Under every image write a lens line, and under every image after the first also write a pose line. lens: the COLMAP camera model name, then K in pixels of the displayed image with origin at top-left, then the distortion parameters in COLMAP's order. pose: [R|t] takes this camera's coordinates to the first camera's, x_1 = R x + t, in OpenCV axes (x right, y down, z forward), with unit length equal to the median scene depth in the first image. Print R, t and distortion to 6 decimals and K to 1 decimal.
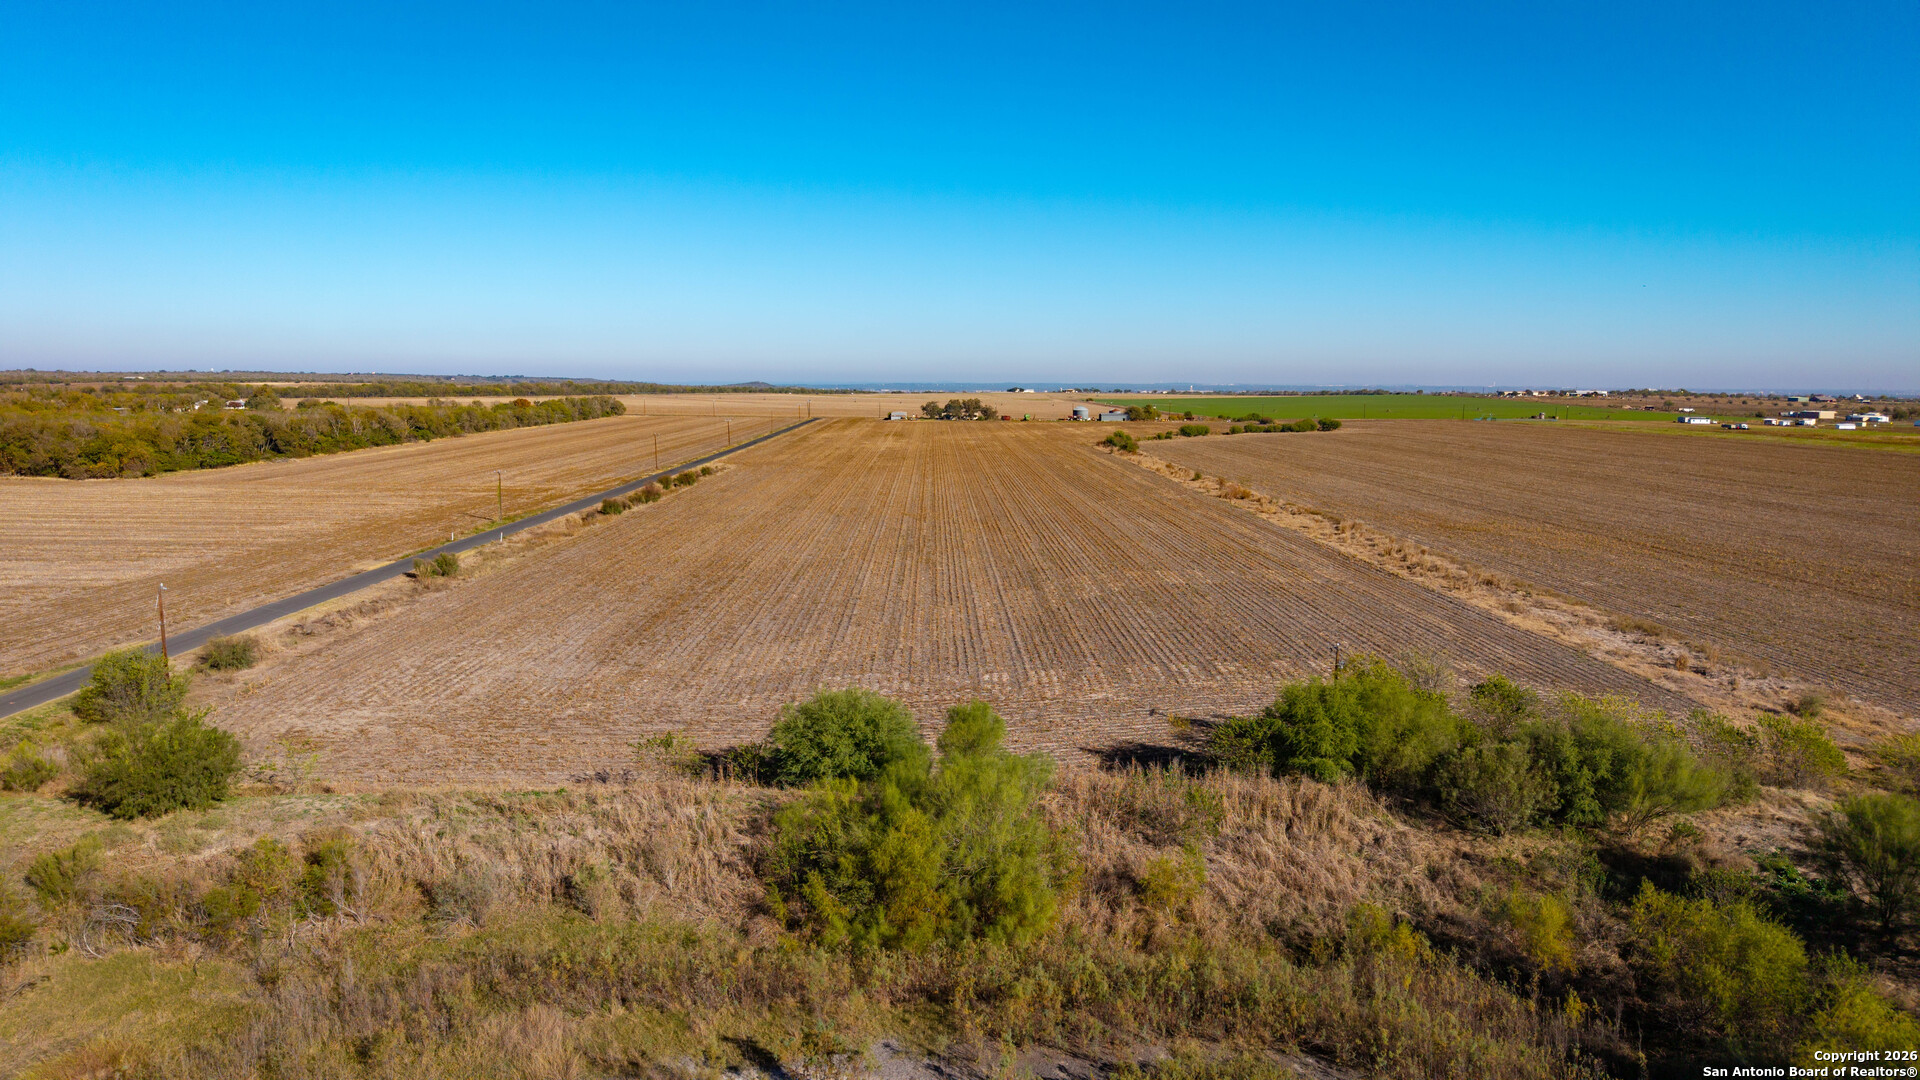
lens RADIAL K [[1283.1, 0, 966.2], [0, 1283.1, 543.3], [0, 0, 1]] dist [0.034336, -0.038025]
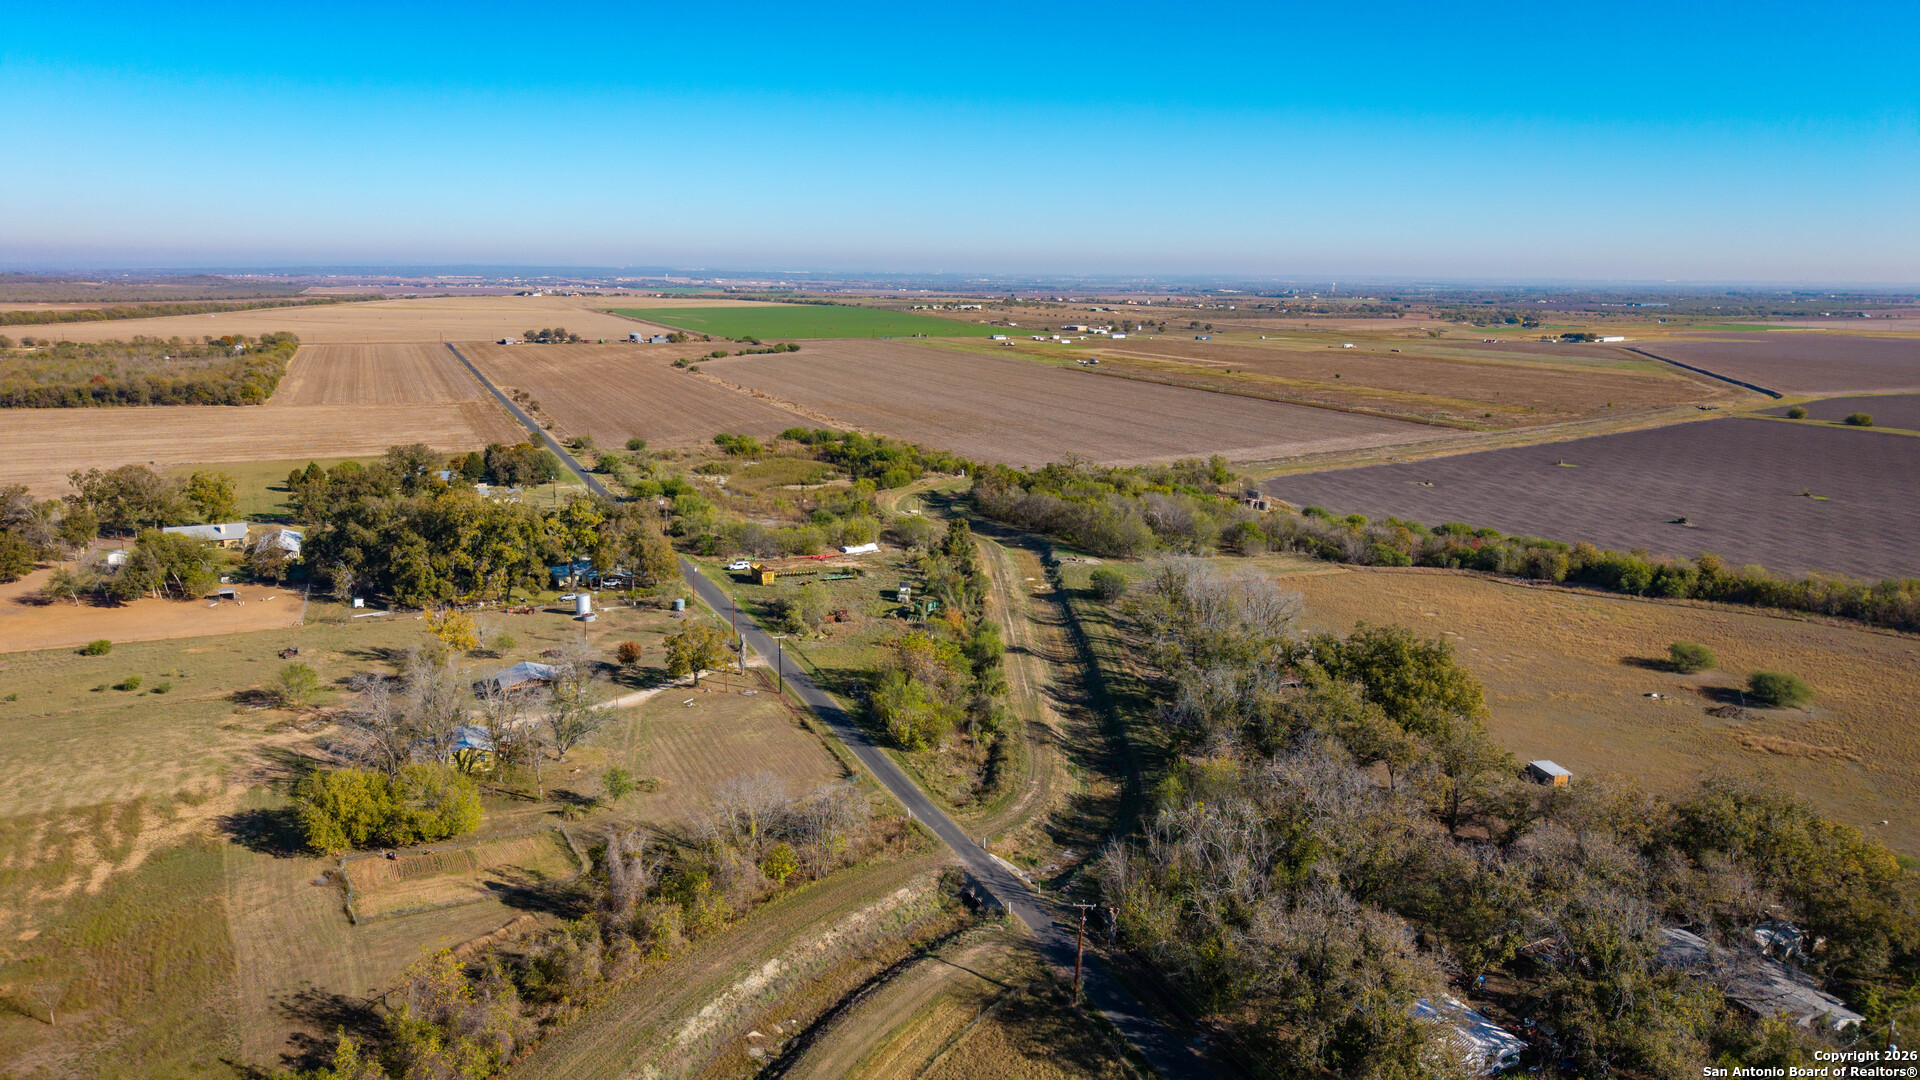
lens RADIAL K [[1283.1, 0, 966.2], [0, 1283.1, 543.3], [0, 0, 1]] dist [0.034336, -0.038025]
pose [[0.920469, -0.081003, 0.382329, -0.563066], [0.046138, 0.993966, 0.099511, 0.026544], [-0.388082, -0.073957, 0.918652, -2.097653]]
